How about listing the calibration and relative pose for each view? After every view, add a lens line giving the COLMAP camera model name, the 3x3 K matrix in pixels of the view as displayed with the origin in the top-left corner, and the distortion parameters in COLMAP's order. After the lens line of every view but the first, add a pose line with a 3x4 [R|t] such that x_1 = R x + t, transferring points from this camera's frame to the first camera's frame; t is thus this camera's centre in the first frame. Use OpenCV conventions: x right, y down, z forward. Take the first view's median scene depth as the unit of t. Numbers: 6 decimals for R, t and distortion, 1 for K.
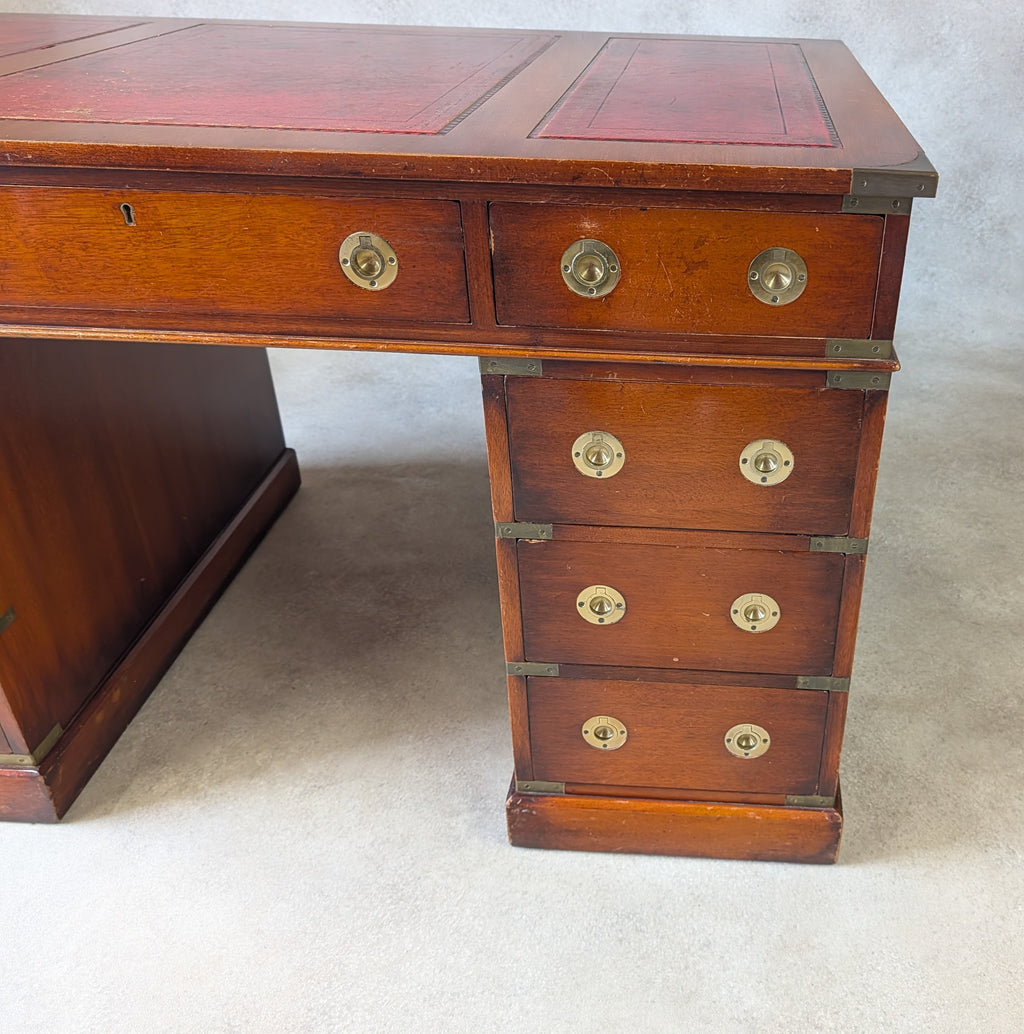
lens RADIAL K [[1019.3, 0, 685.2], [0, 1019.3, 484.4], [0, 0, 1]] dist [0.004245, 0.000000]
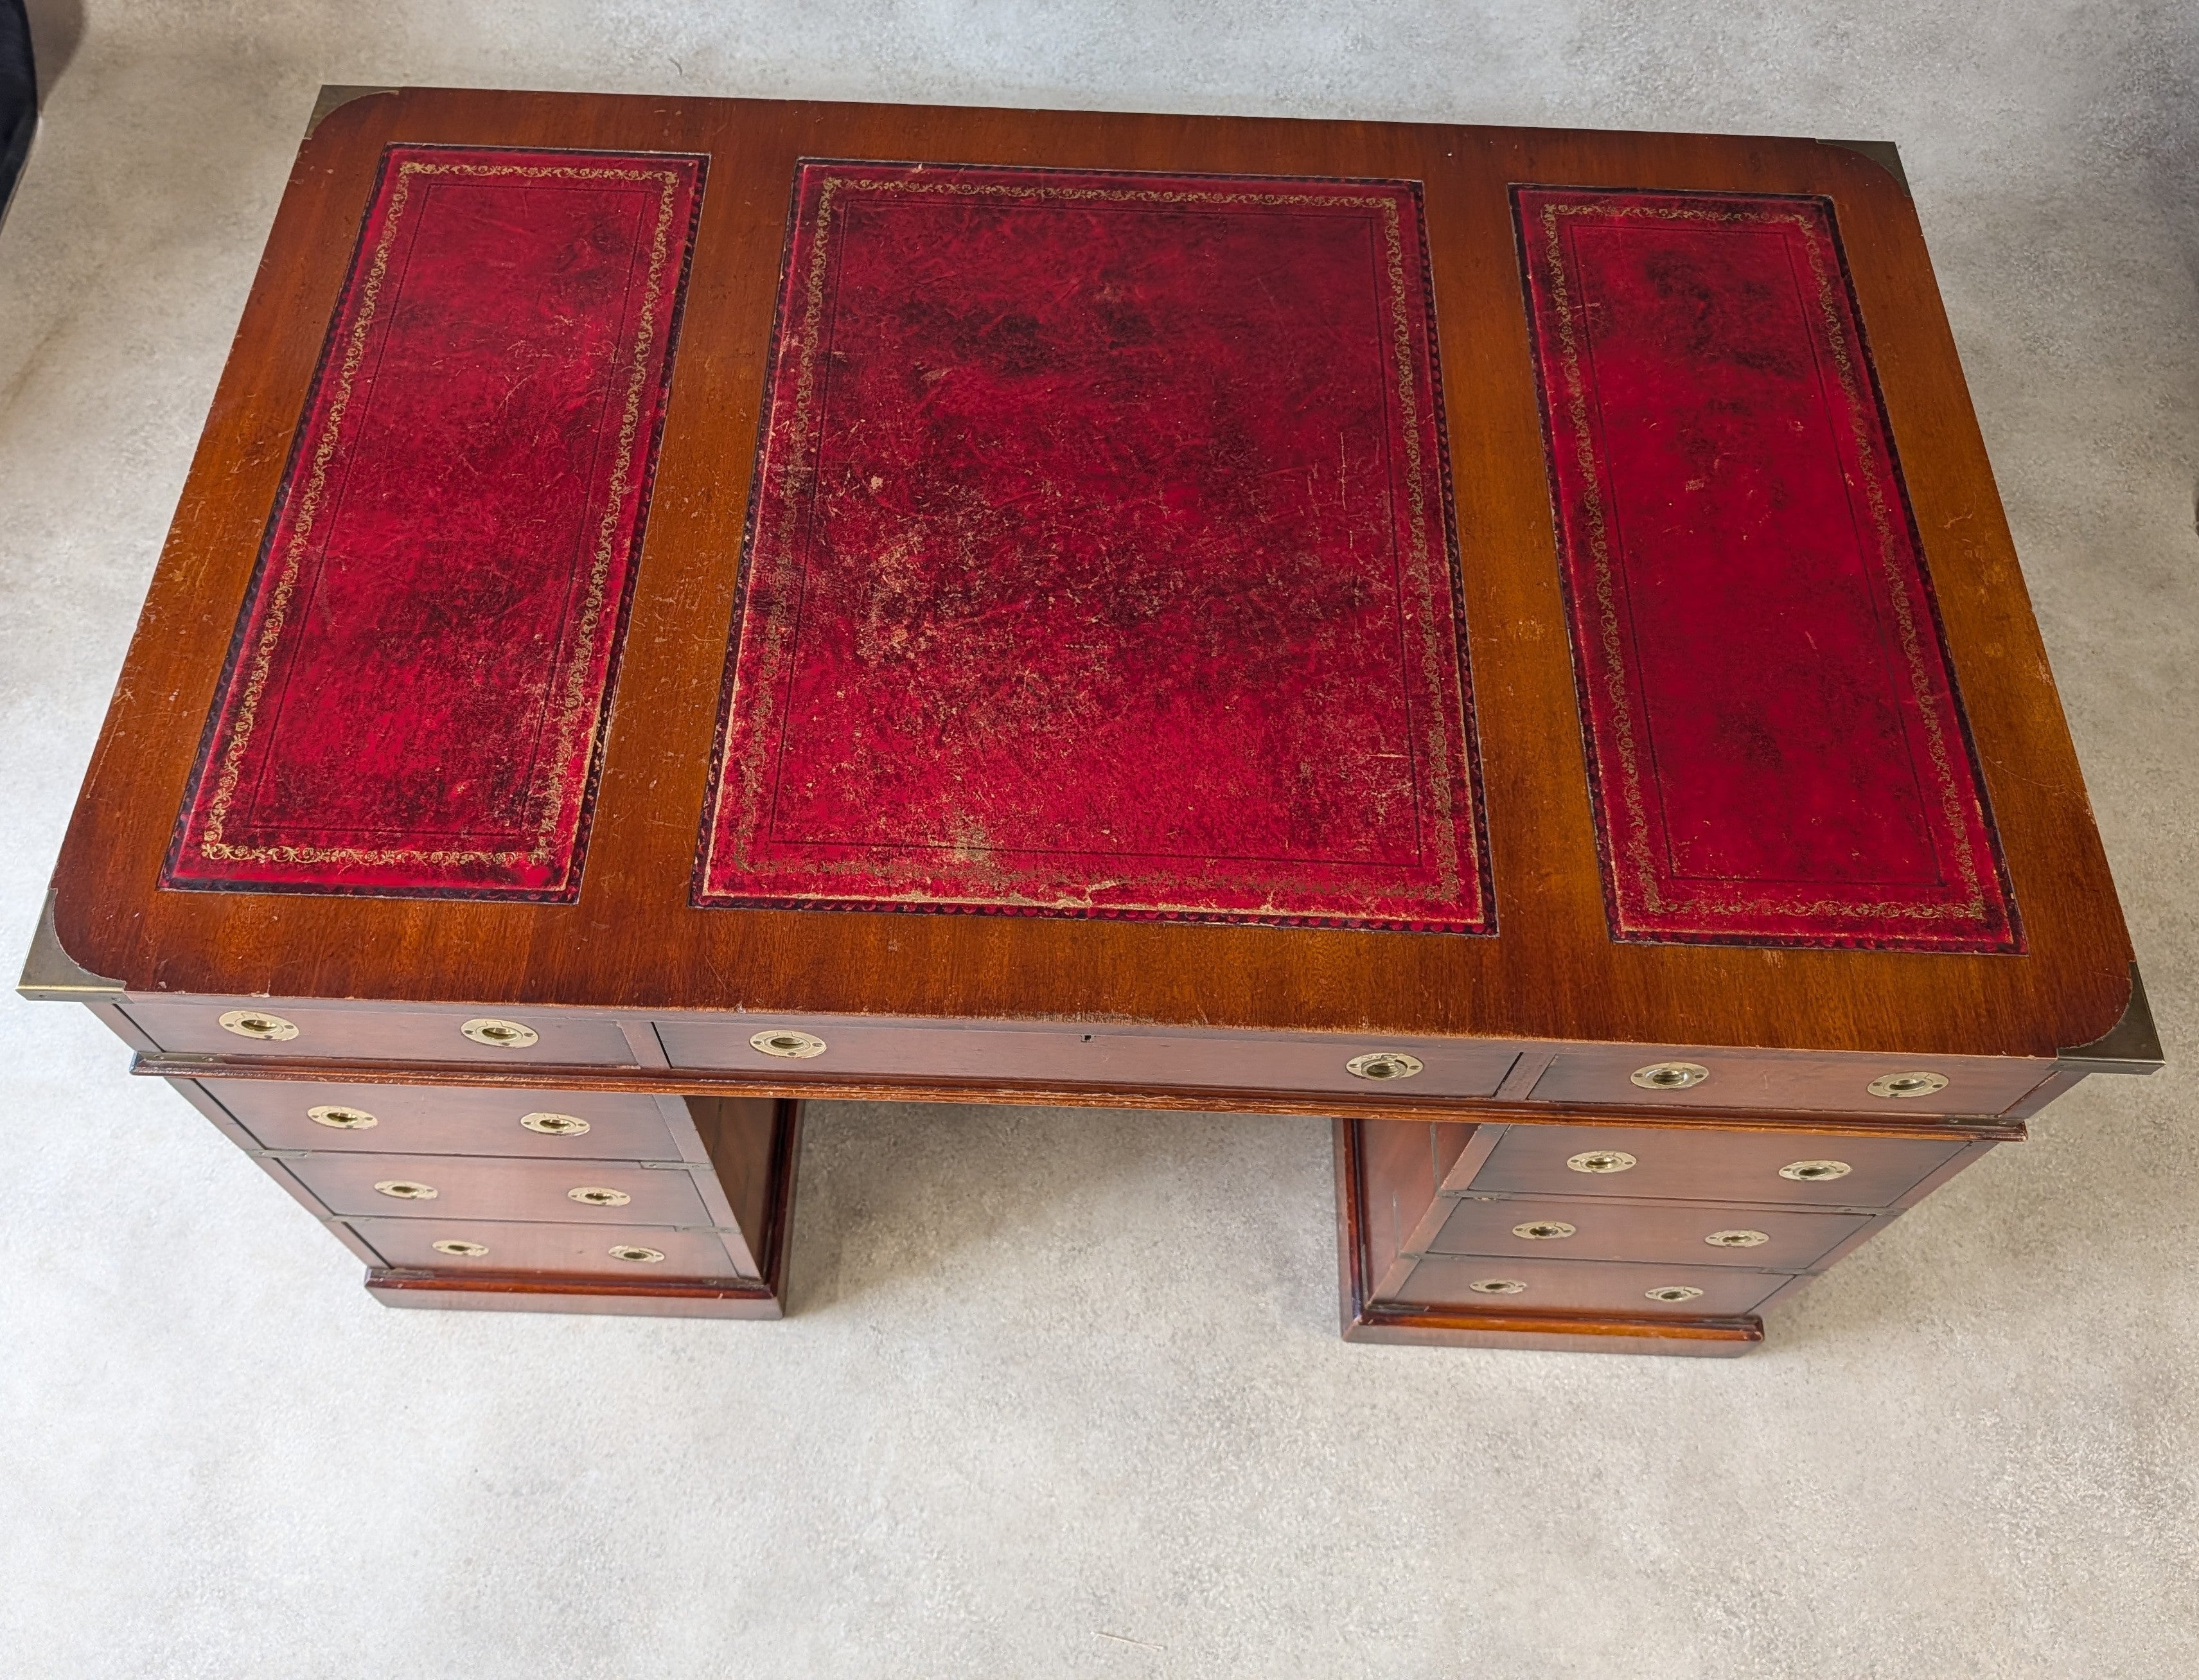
lens RADIAL K [[1897.1, 0, 1052.4], [0, 1897.1, 695.3], [0, 0, 1]] dist [-0.006585, 0.012744]
pose [[0.999931, -0.011469, 0.002711, -0.419875], [0.008847, 0.882490, 0.470248, -0.856184], [-0.007786, -0.470191, 0.882530, -0.102984]]
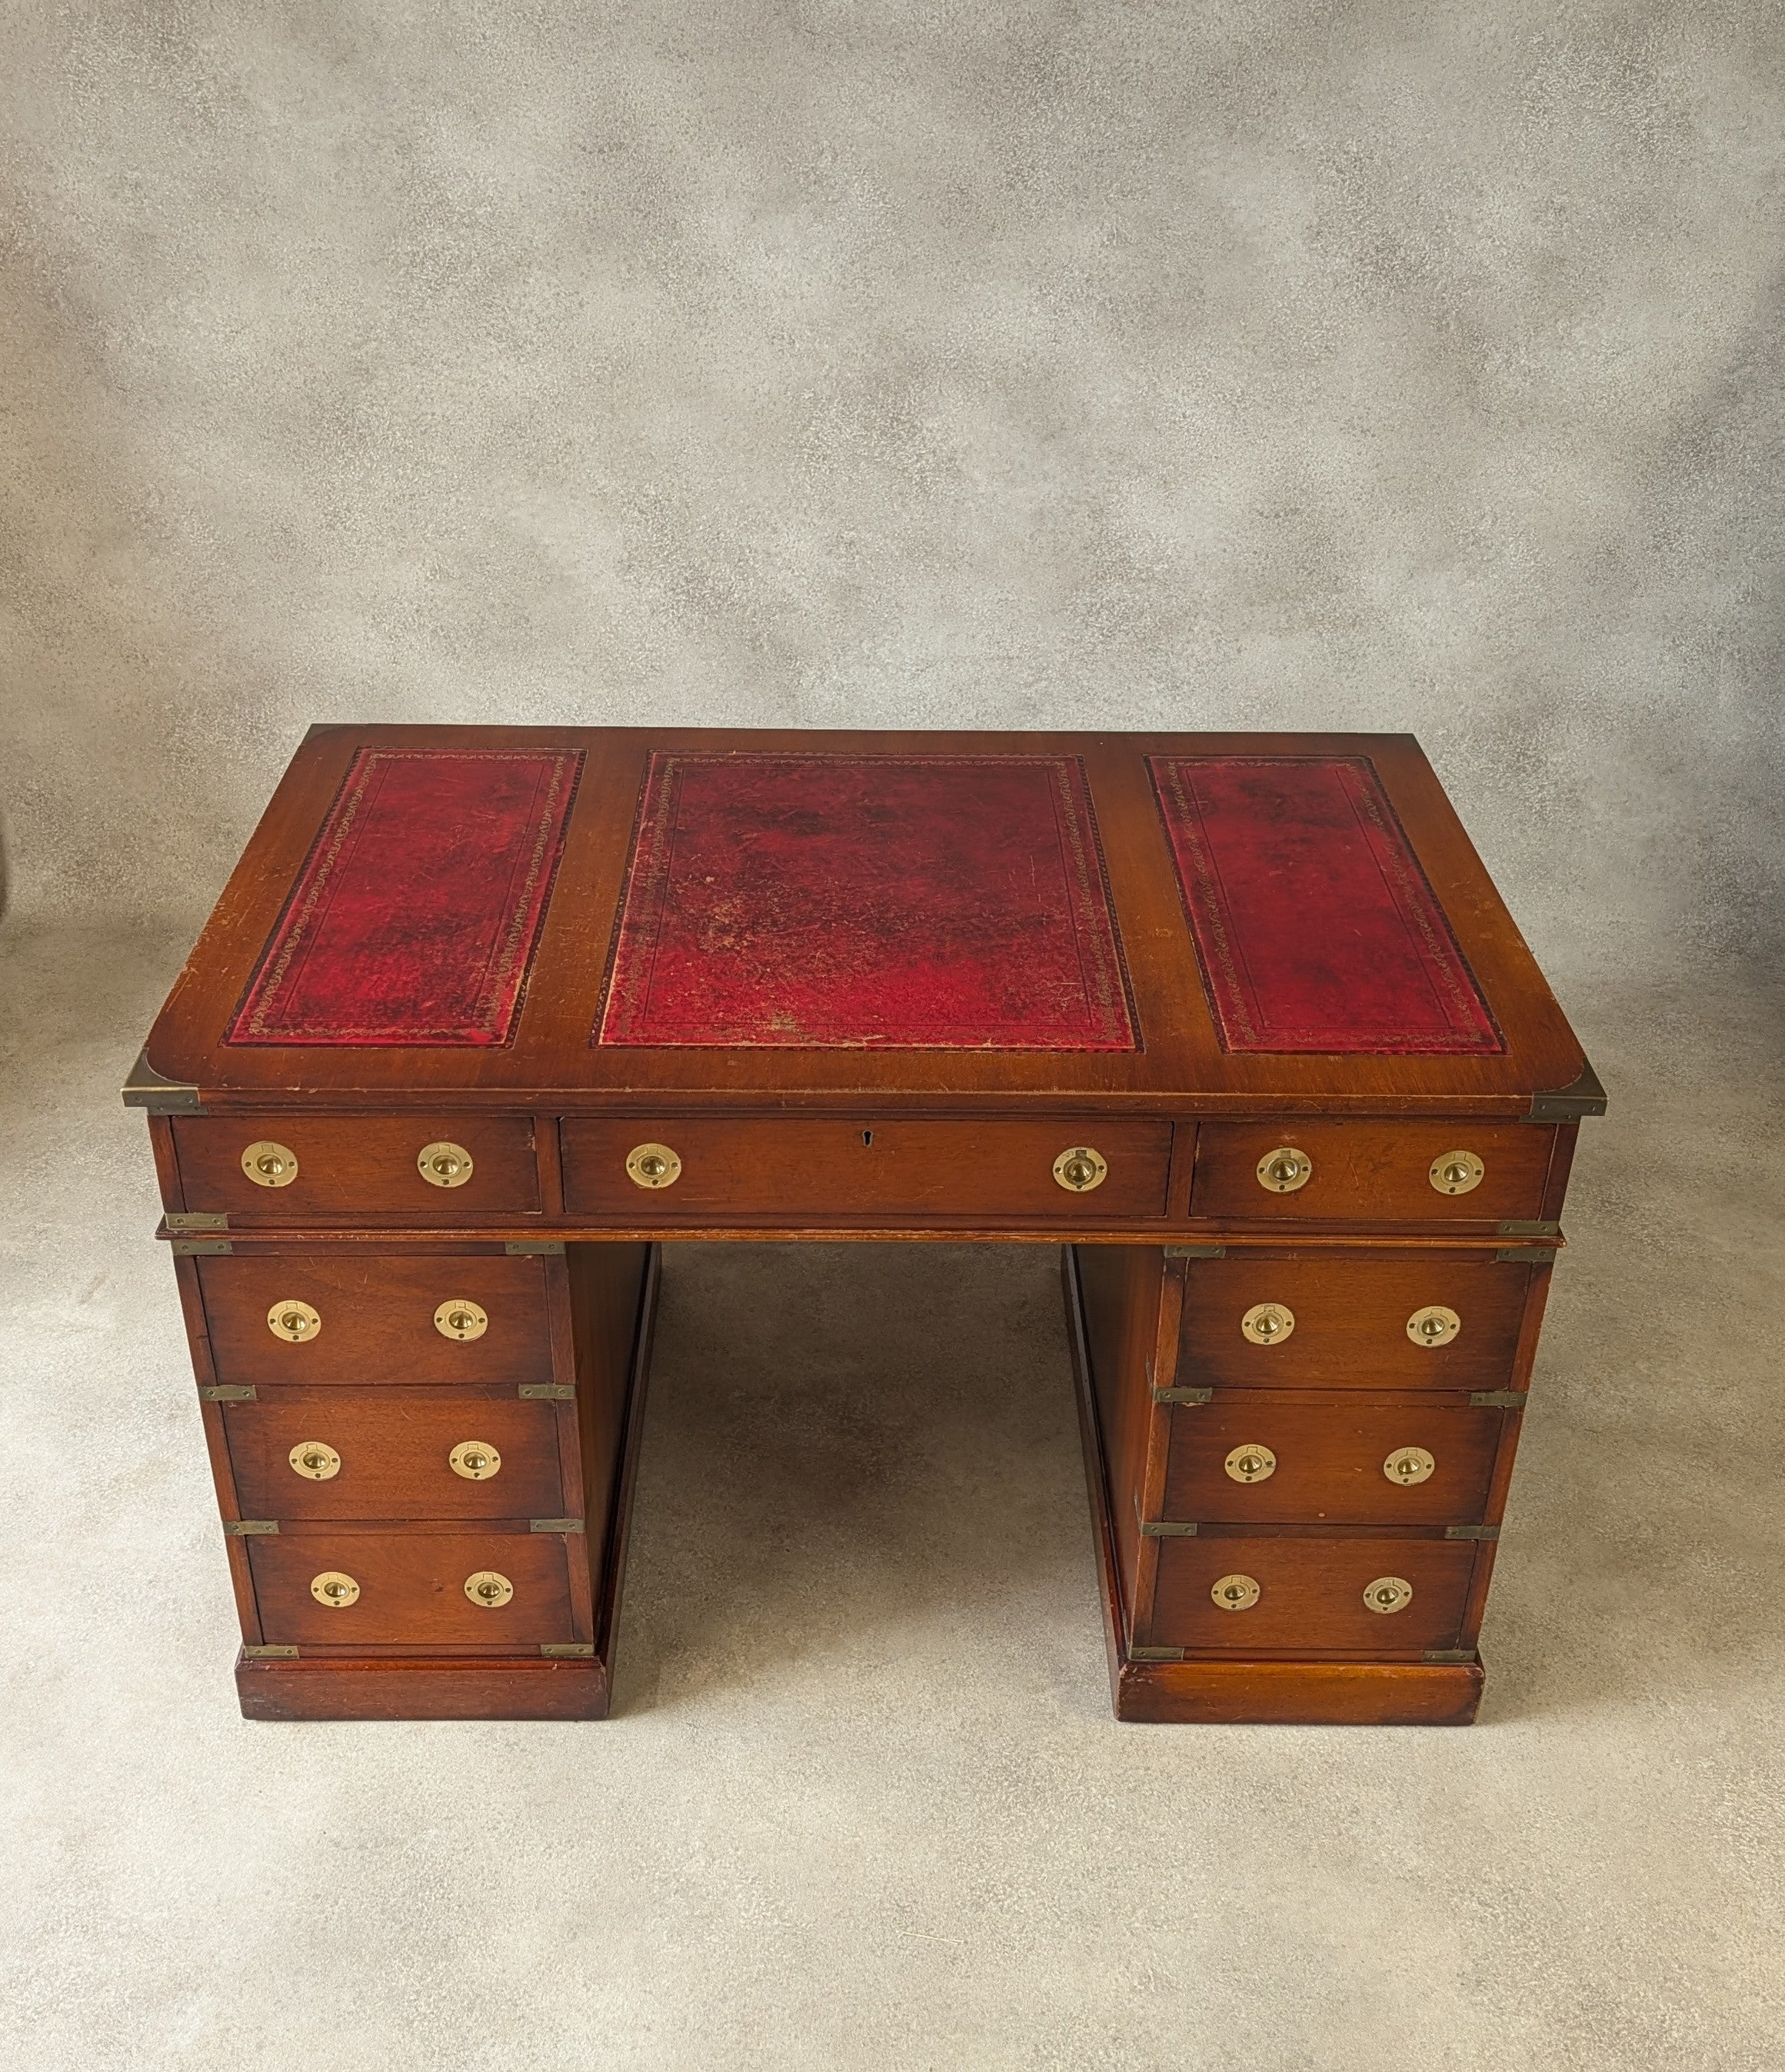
lens RADIAL K [[2268.2, 0, 879.1], [0, 2268.2, 1015.5], [0, 0, 1]] dist [0.009581, 0.000000]
pose [[0.998707, -0.033954, 0.037842, -0.454230], [0.033757, 0.999413, 0.005835, -0.301264], [-0.038018, -0.004550, 0.999267, -1.041917]]
